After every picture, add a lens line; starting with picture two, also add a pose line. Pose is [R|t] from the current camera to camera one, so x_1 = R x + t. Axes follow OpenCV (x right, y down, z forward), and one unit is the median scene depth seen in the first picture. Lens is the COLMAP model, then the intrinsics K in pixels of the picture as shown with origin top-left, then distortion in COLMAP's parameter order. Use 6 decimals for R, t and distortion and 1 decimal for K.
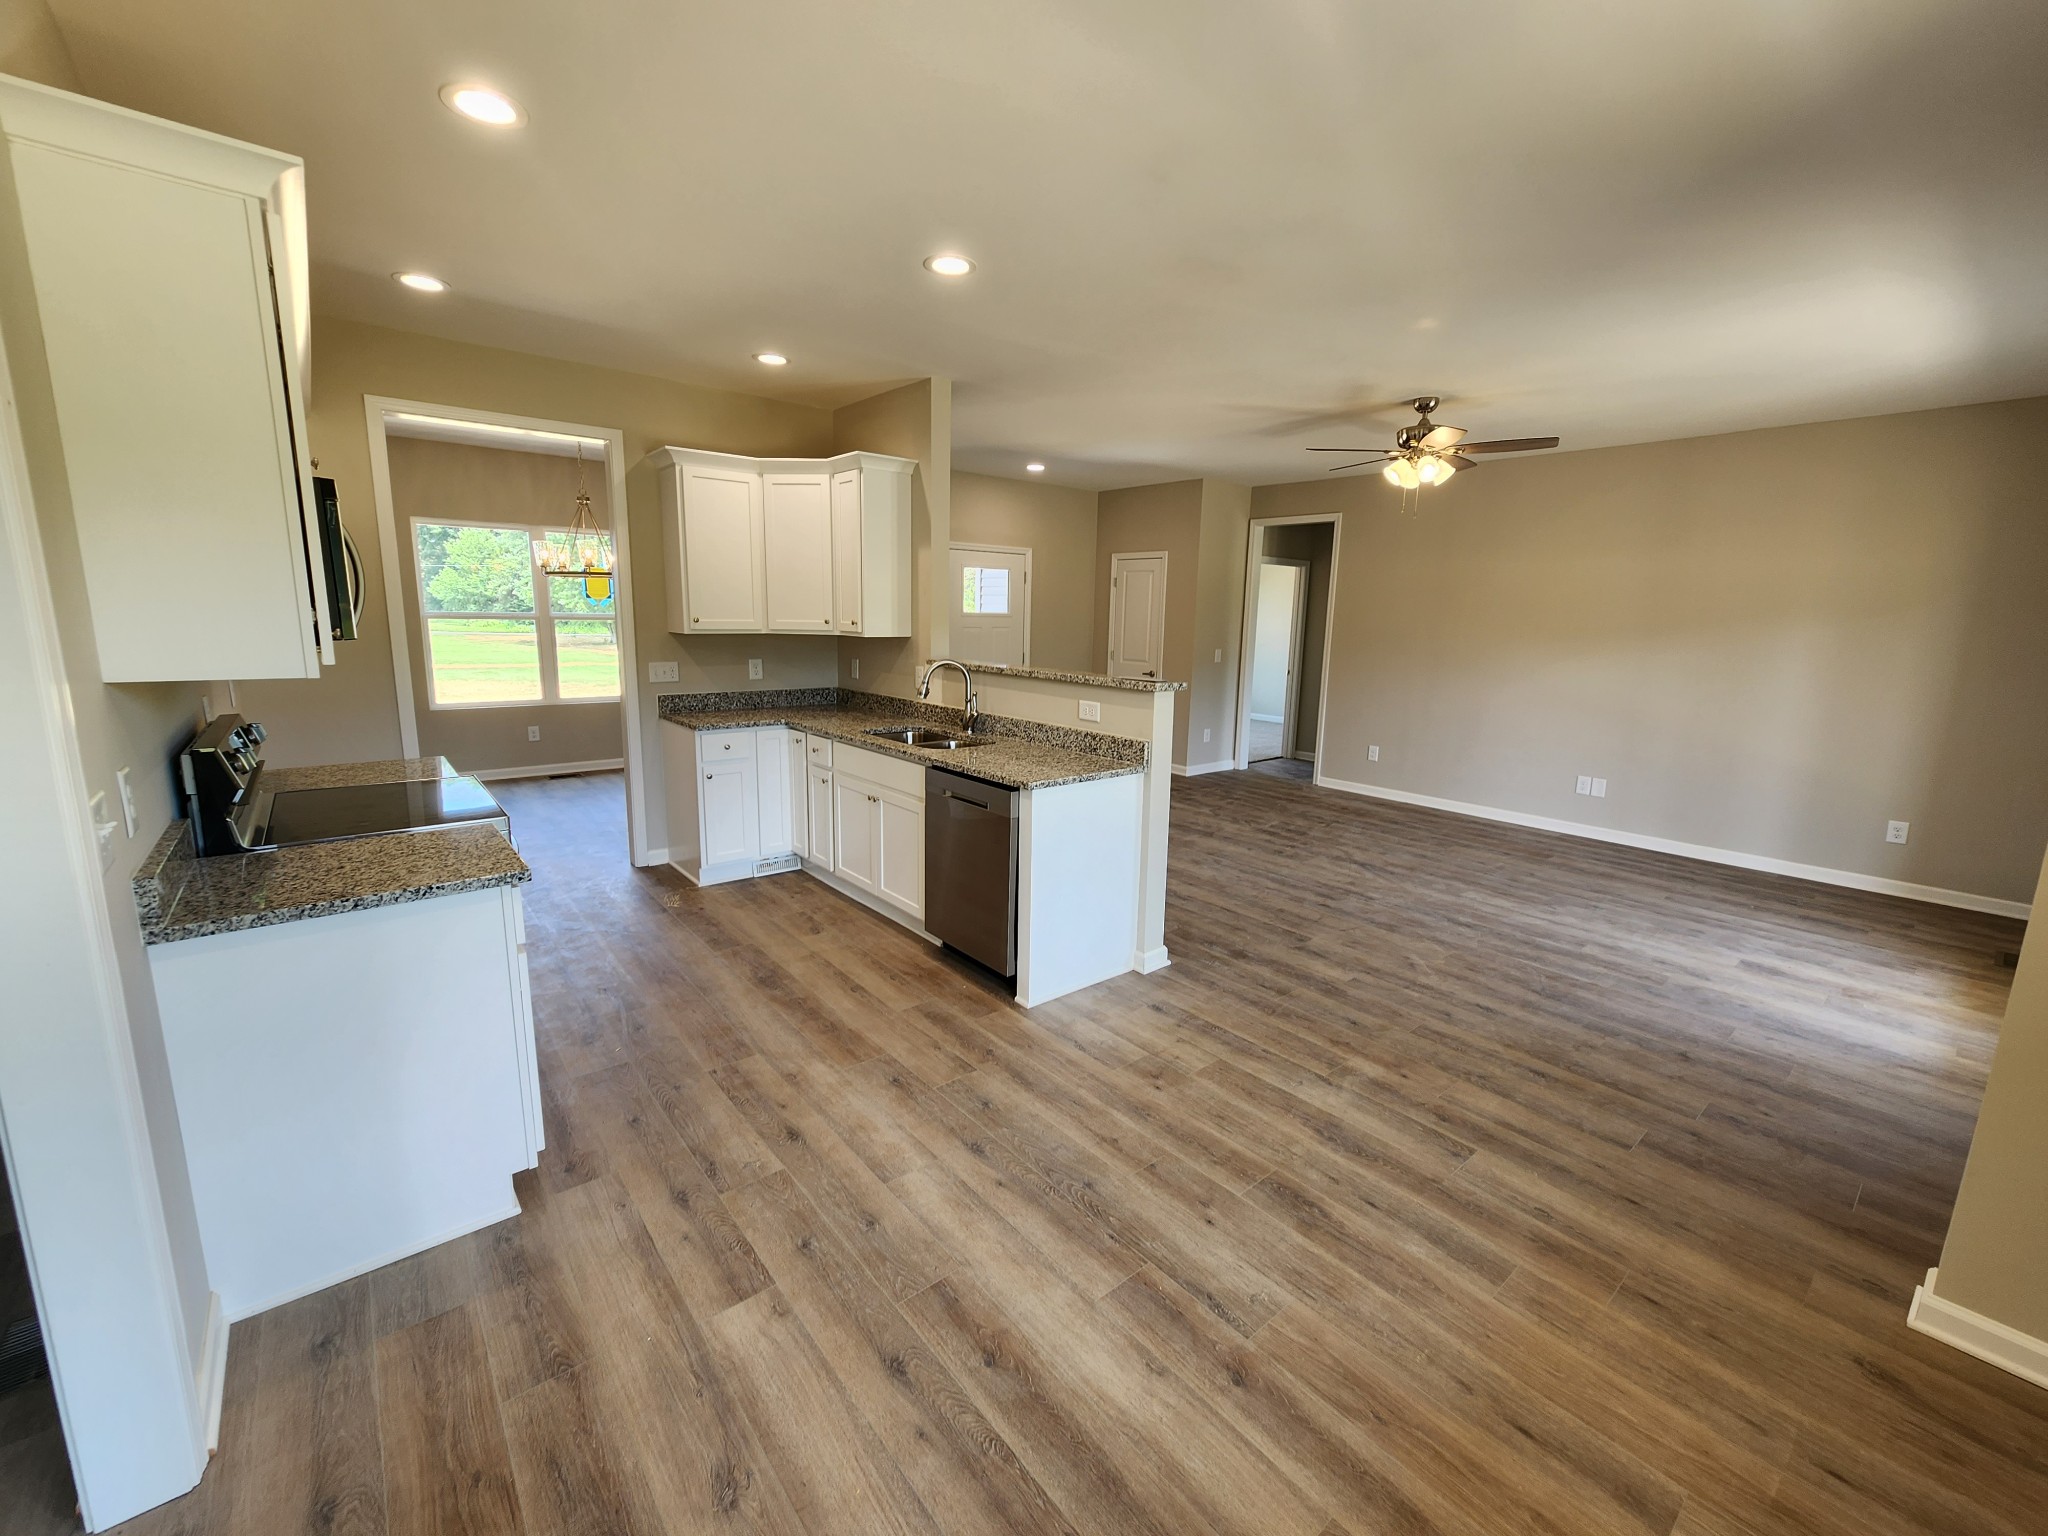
lens RADIAL K [[833.6, 0, 1018.9], [0, 833.6, 760.6], [0, 0, 1]] dist [-0.001305, -0.001574]
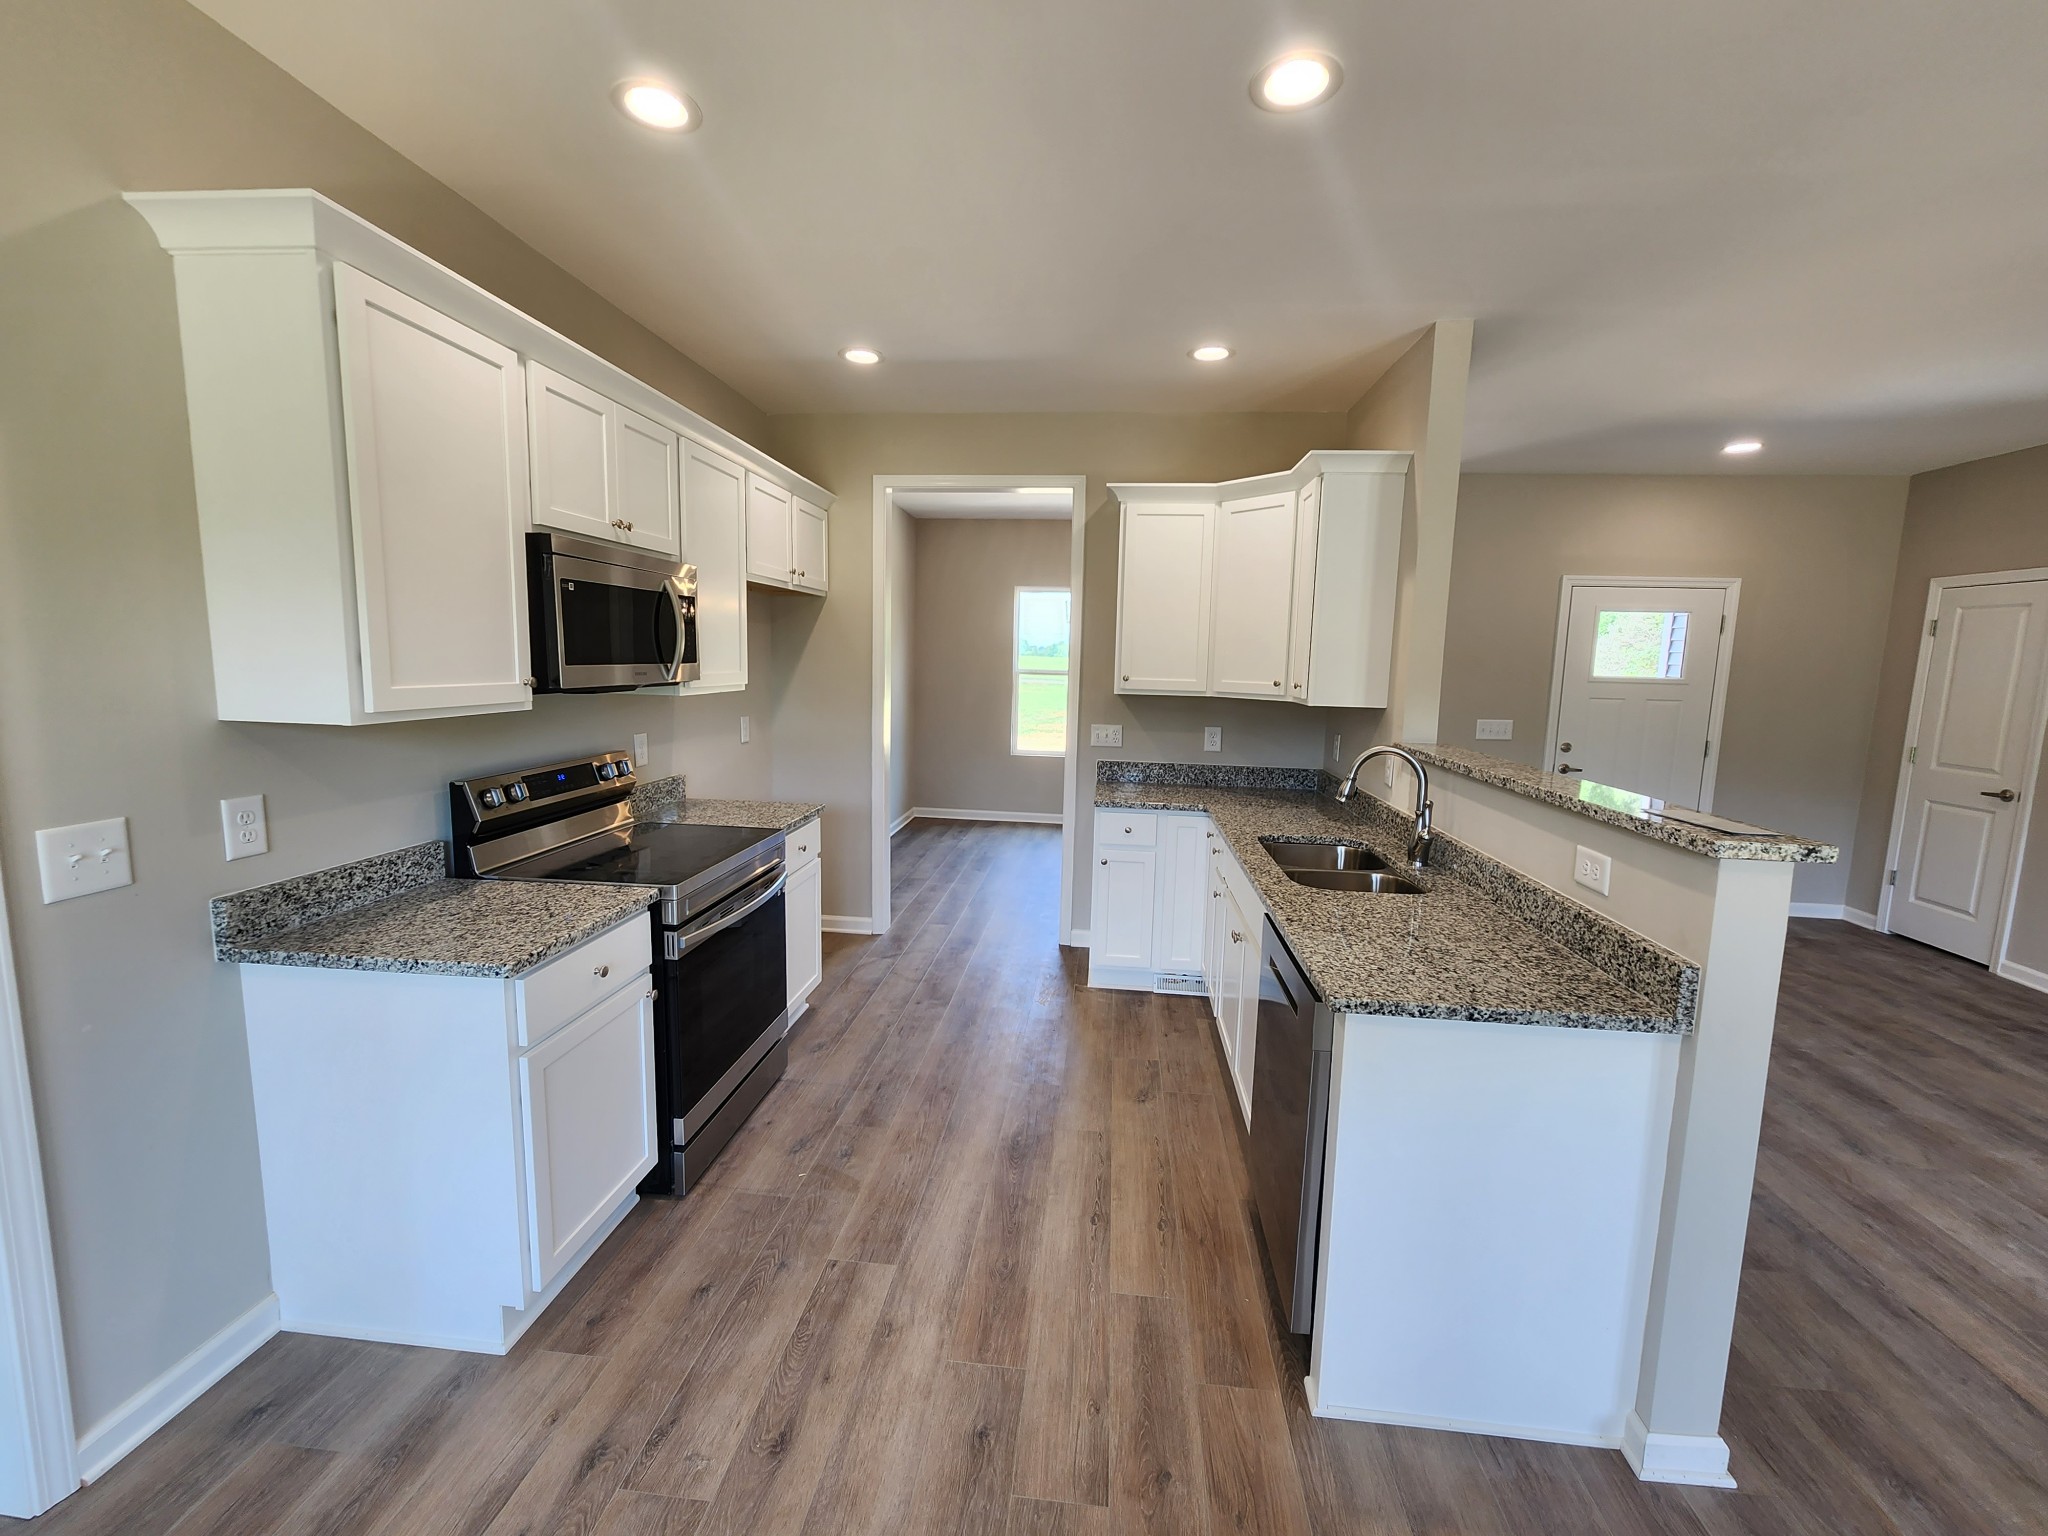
lens RADIAL K [[833.6, 0, 1025.6], [0, 833.6, 760.7], [0, 0, 1]] dist [-0.001305, -0.001574]
pose [[0.706897, 0.085807, -0.702092, 0.155713], [-0.135826, 0.990608, -0.015687, -0.057862], [0.694152, 0.106452, 0.711913, 0.327966]]
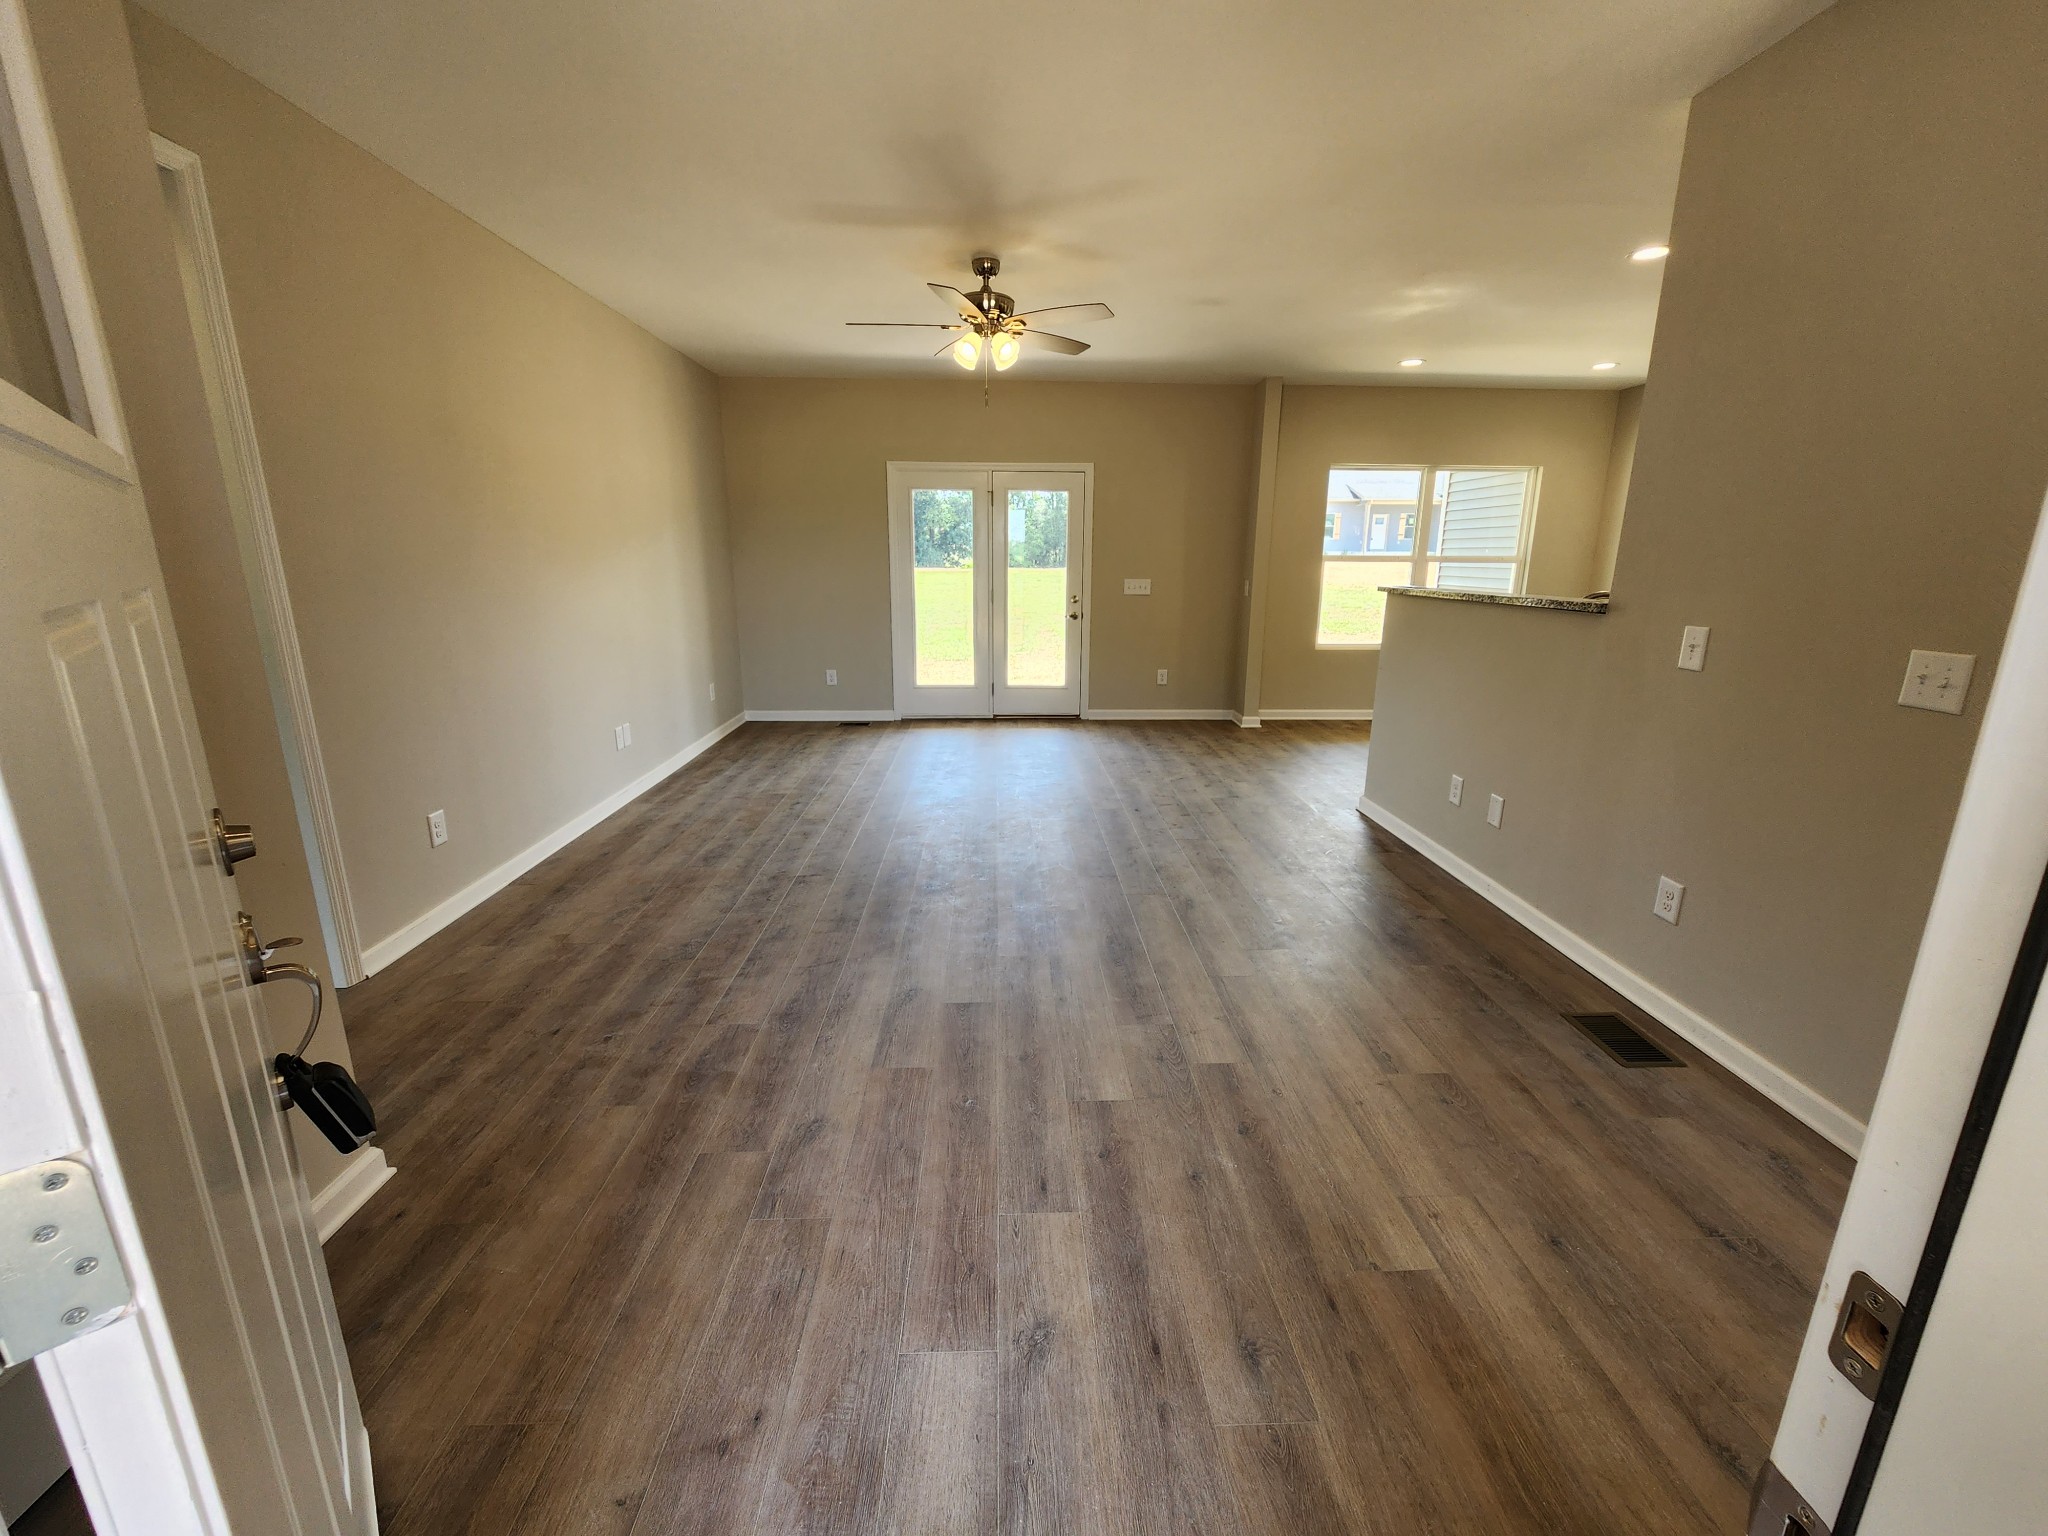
lens RADIAL K [[833.6, 0, 1032.4], [0, 833.6, 753.1], [0, 0, 1]] dist [-0.001305, -0.001574]
pose [[-0.800307, -0.163911, 0.576751, -0.117923], [0.085978, 0.920596, 0.380935, -0.296862], [-0.593393, 0.354453, -0.722667, 1.789135]]
